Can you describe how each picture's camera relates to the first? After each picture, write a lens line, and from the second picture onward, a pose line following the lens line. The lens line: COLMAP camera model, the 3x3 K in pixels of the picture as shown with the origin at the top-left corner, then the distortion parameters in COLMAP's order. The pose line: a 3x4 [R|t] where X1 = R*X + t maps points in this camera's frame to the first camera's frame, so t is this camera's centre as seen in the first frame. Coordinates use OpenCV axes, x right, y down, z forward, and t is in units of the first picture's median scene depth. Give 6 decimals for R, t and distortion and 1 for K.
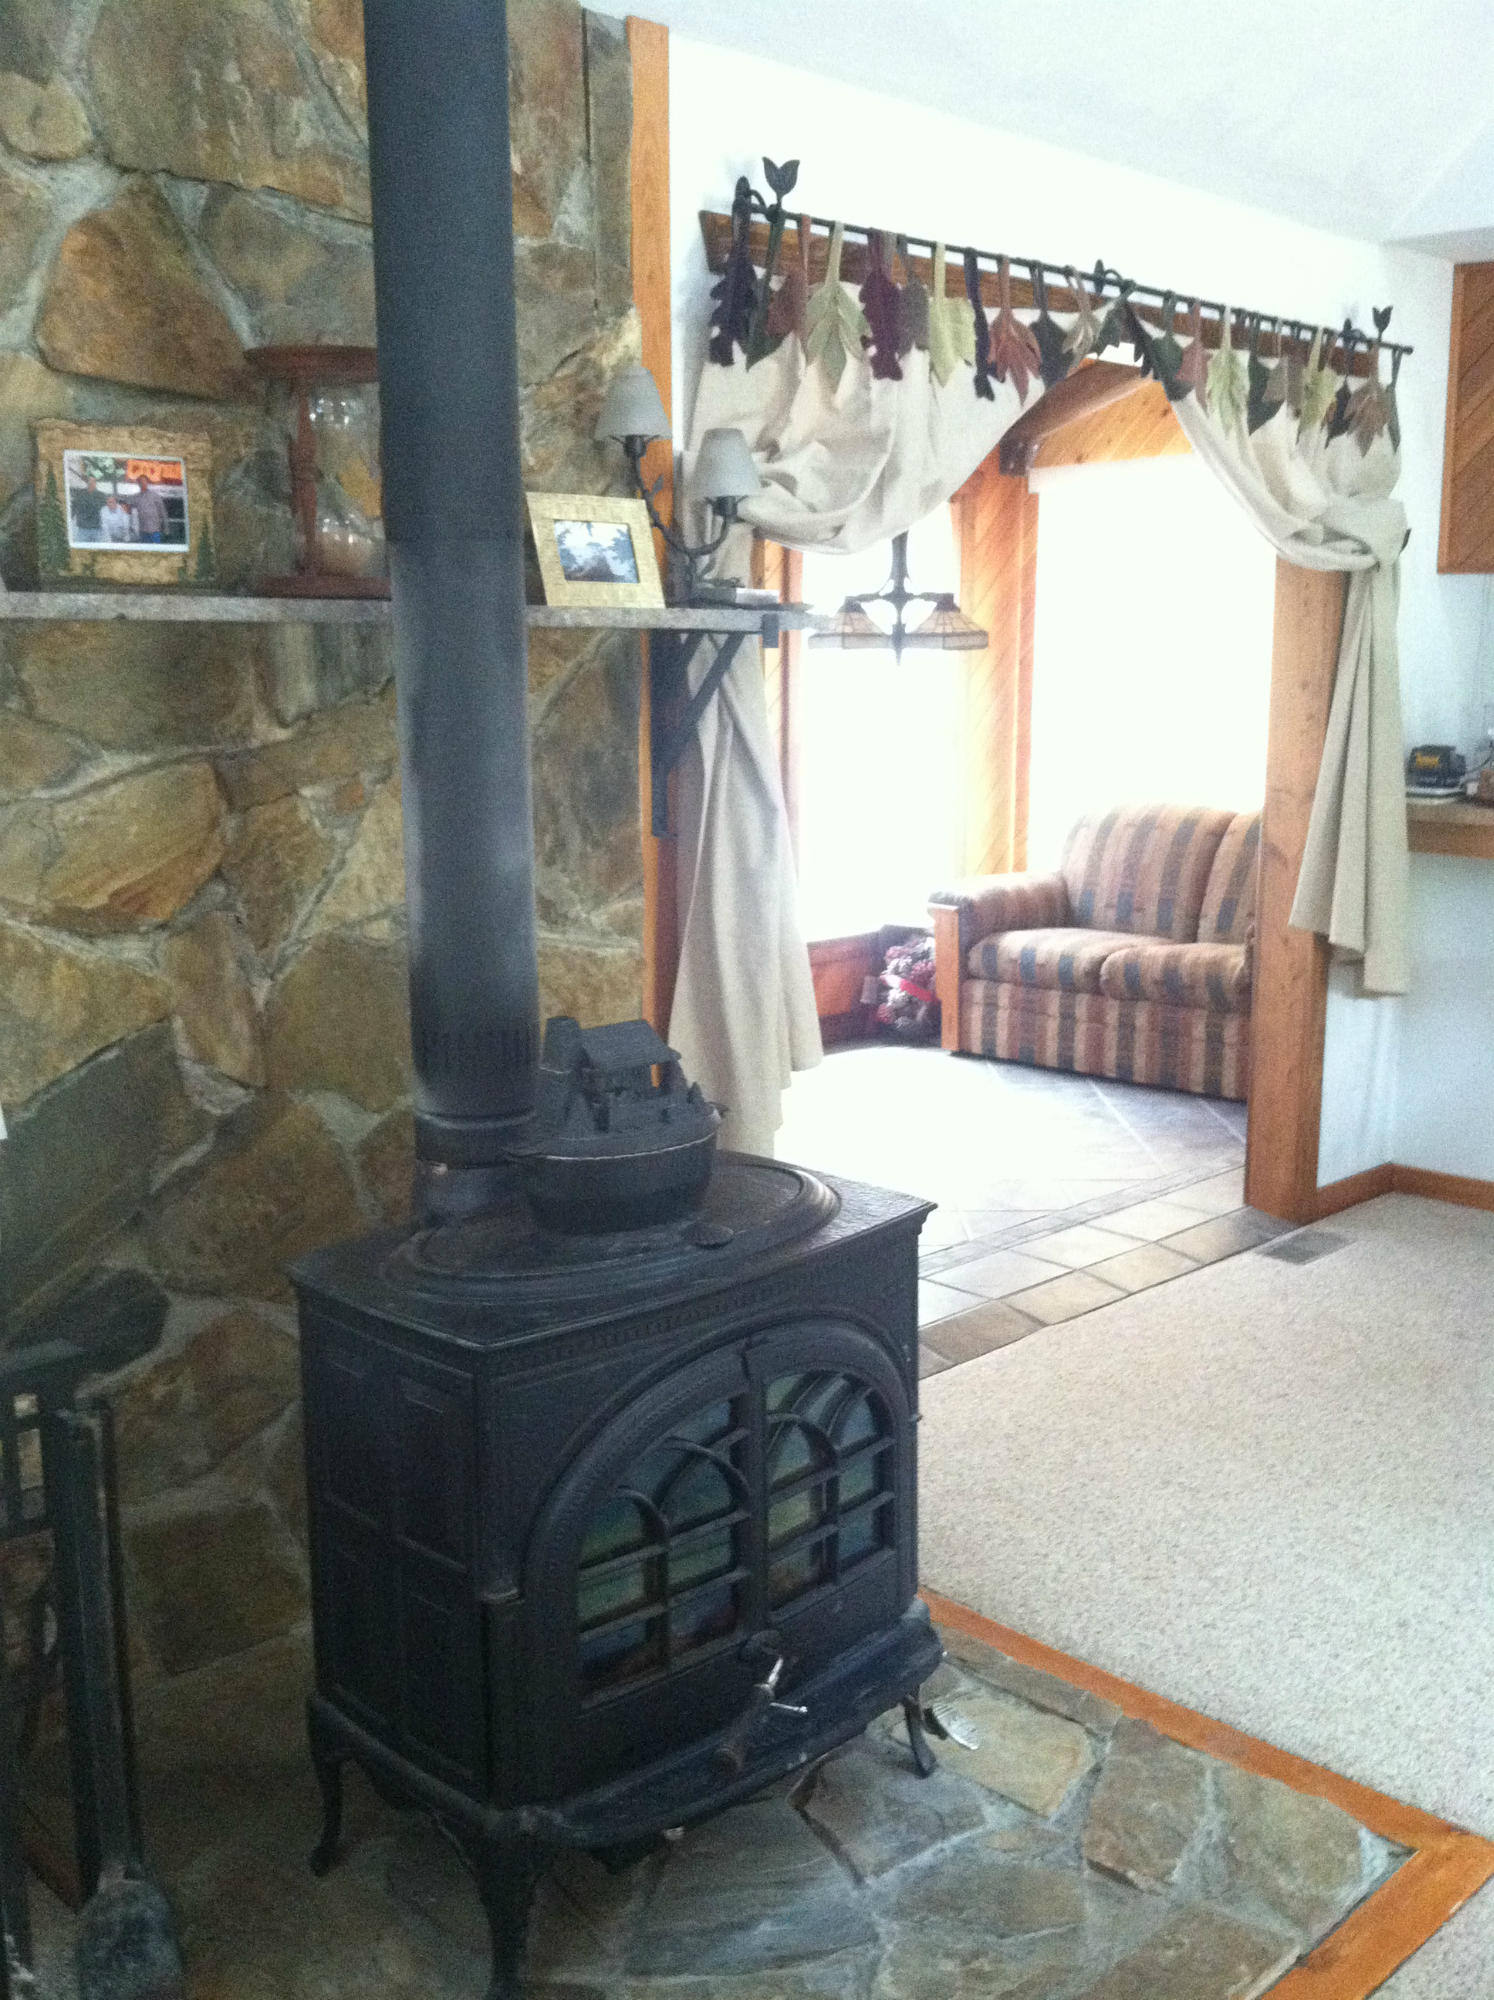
lens RADIAL K [[1917.1, 0, 747.0], [0, 1917.1, 1000.0], [0, 0, 1]] dist [0.043476, -0.247111]
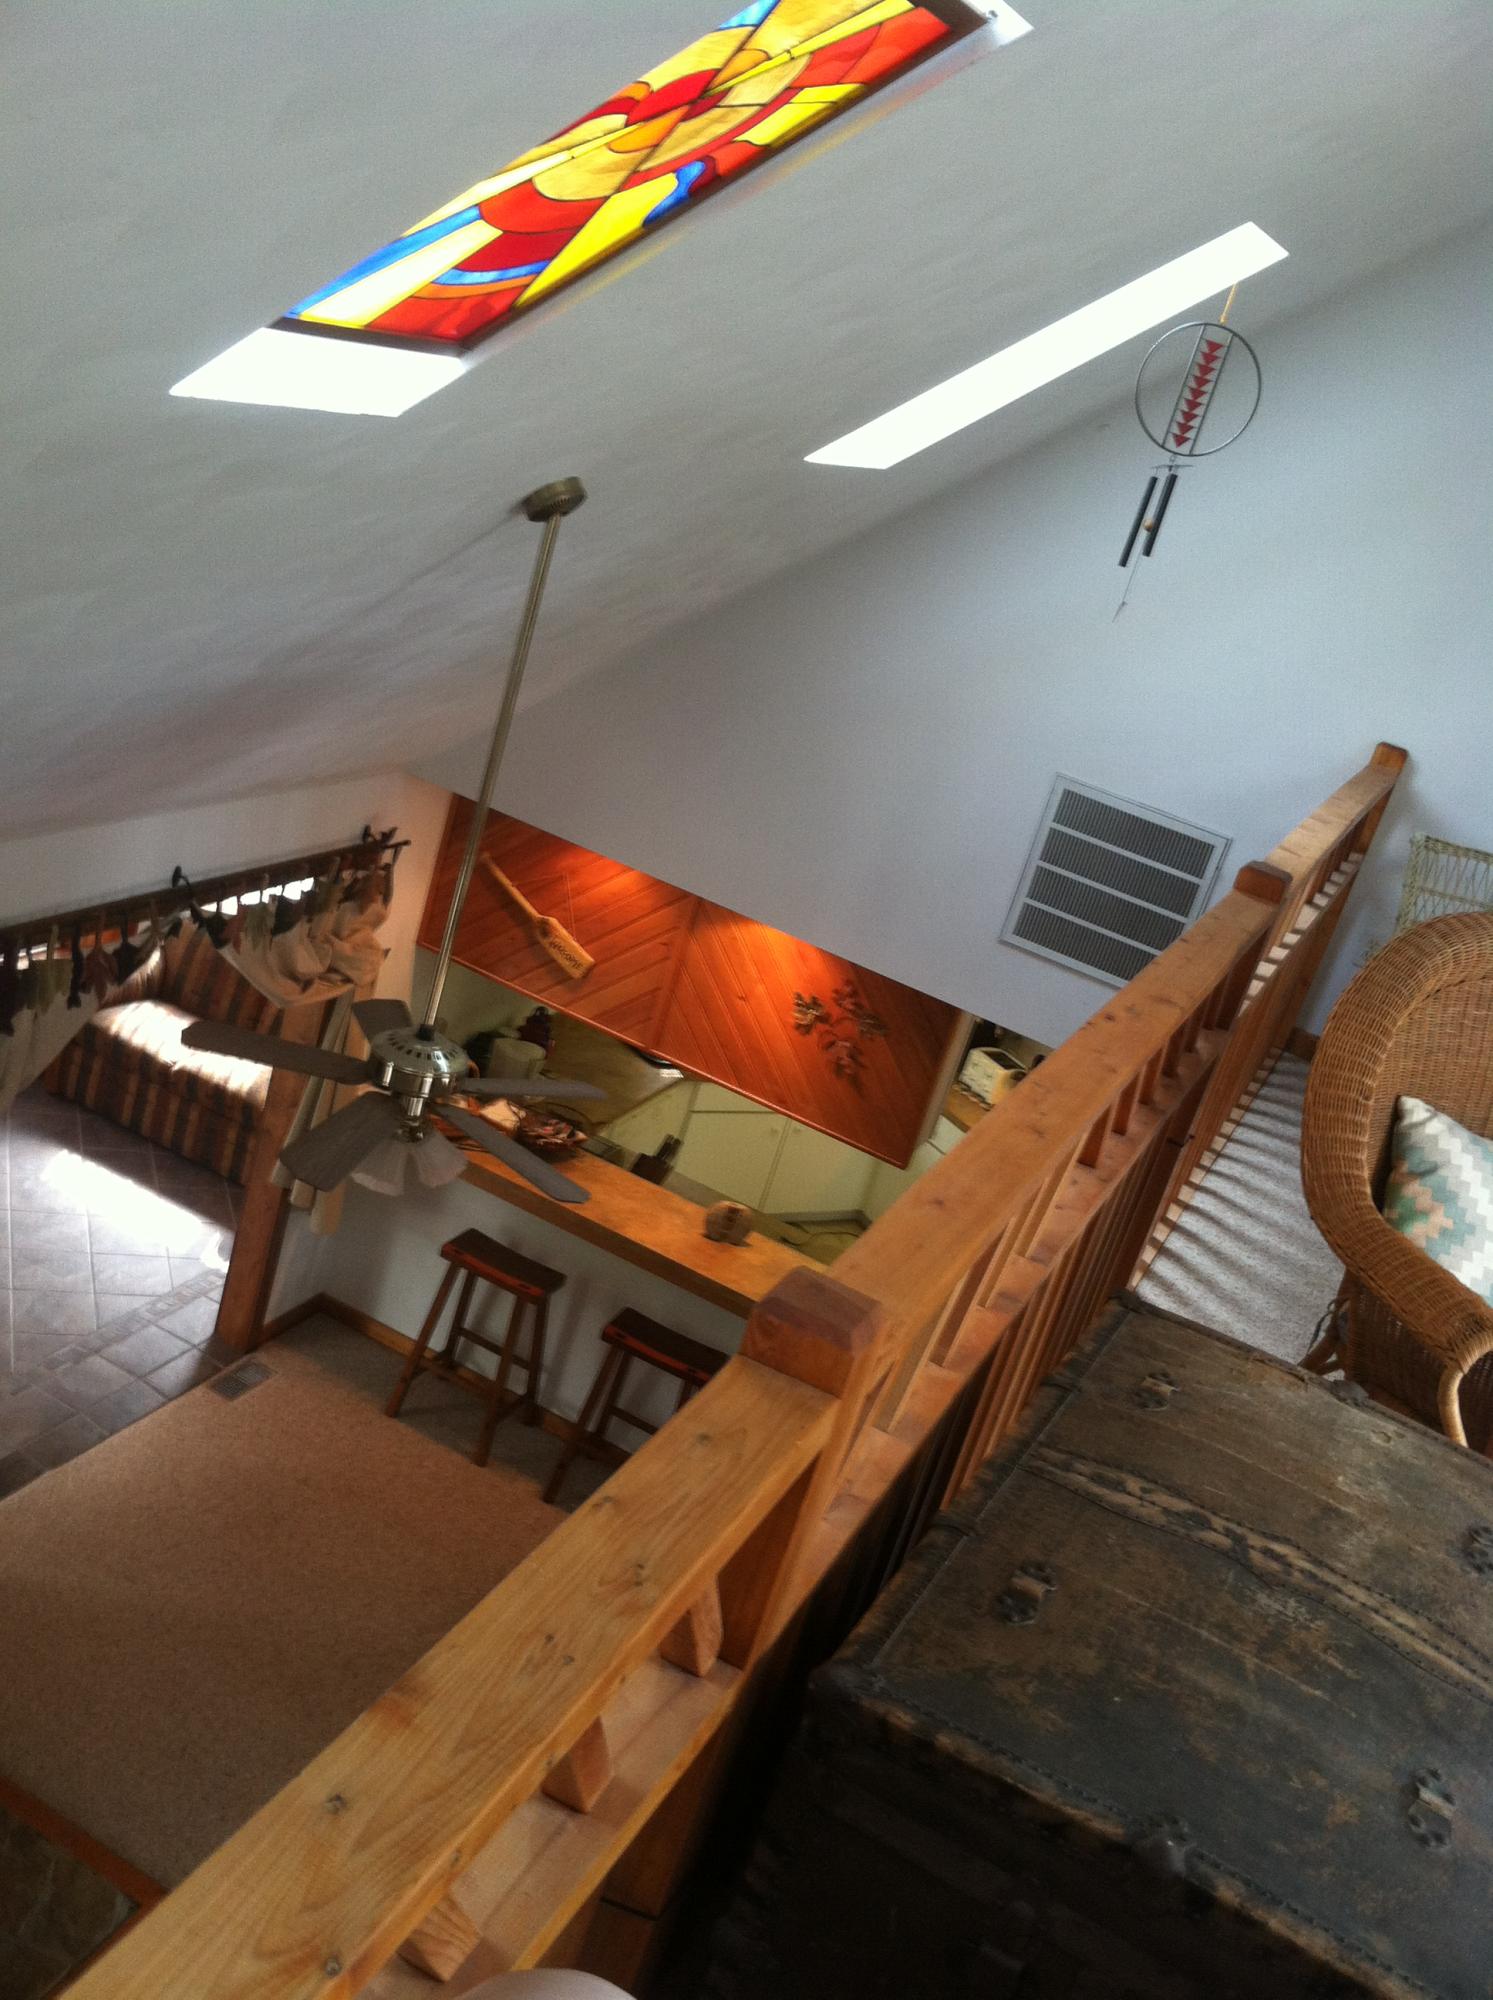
lens RADIAL K [[1917.1, 0, 746.5], [0, 1917.1, 1000.0], [0, 0, 1]] dist [0.043476, -0.247111]
pose [[0.900802, 0.118675, 0.417700, -0.030896], [-0.214003, 0.958327, 0.189239, -0.573773], [-0.377835, -0.259856, 0.888659, -0.486663]]
